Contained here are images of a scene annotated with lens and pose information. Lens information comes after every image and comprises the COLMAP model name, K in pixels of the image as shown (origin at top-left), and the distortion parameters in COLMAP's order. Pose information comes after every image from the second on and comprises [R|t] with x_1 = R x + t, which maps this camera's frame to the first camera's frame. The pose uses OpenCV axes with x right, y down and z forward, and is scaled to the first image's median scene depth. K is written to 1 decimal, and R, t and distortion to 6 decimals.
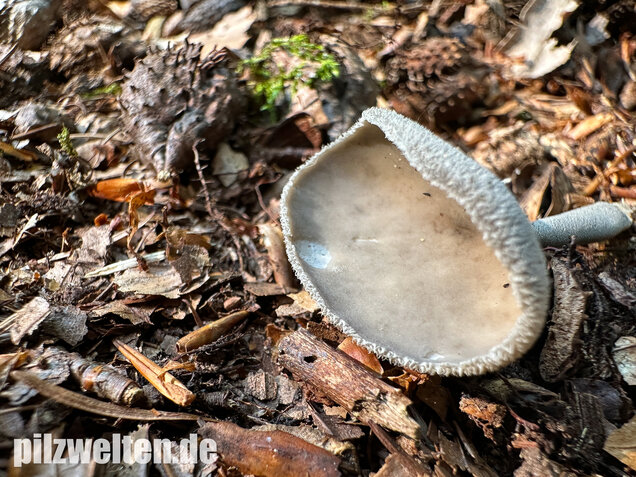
lens RADIAL K [[465.7, 0, 318.0], [0, 465.7, 238.5], [0, 0, 1]] dist [-0.024600, -0.001025]
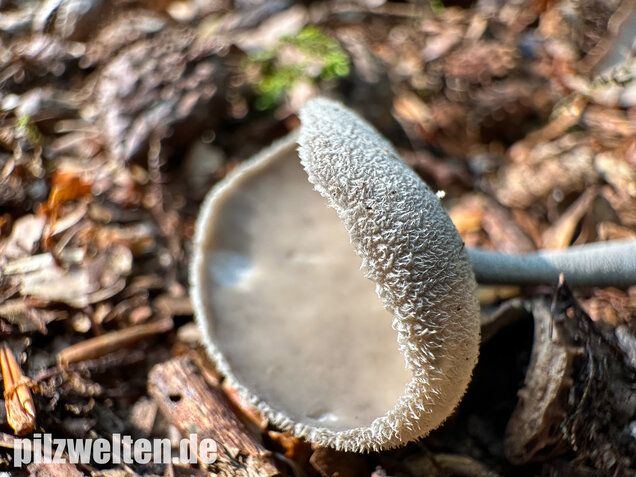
lens RADIAL K [[479.0, 0, 295.7], [0, 479.0, 249.2], [0, 0, 1]] dist [-0.014306, -0.003150]
pose [[0.987814, 0.082142, -0.132200, 0.206467], [-0.082648, 0.996577, 0.001663, -0.011763], [0.131884, 0.009284, 0.991222, 0.150279]]
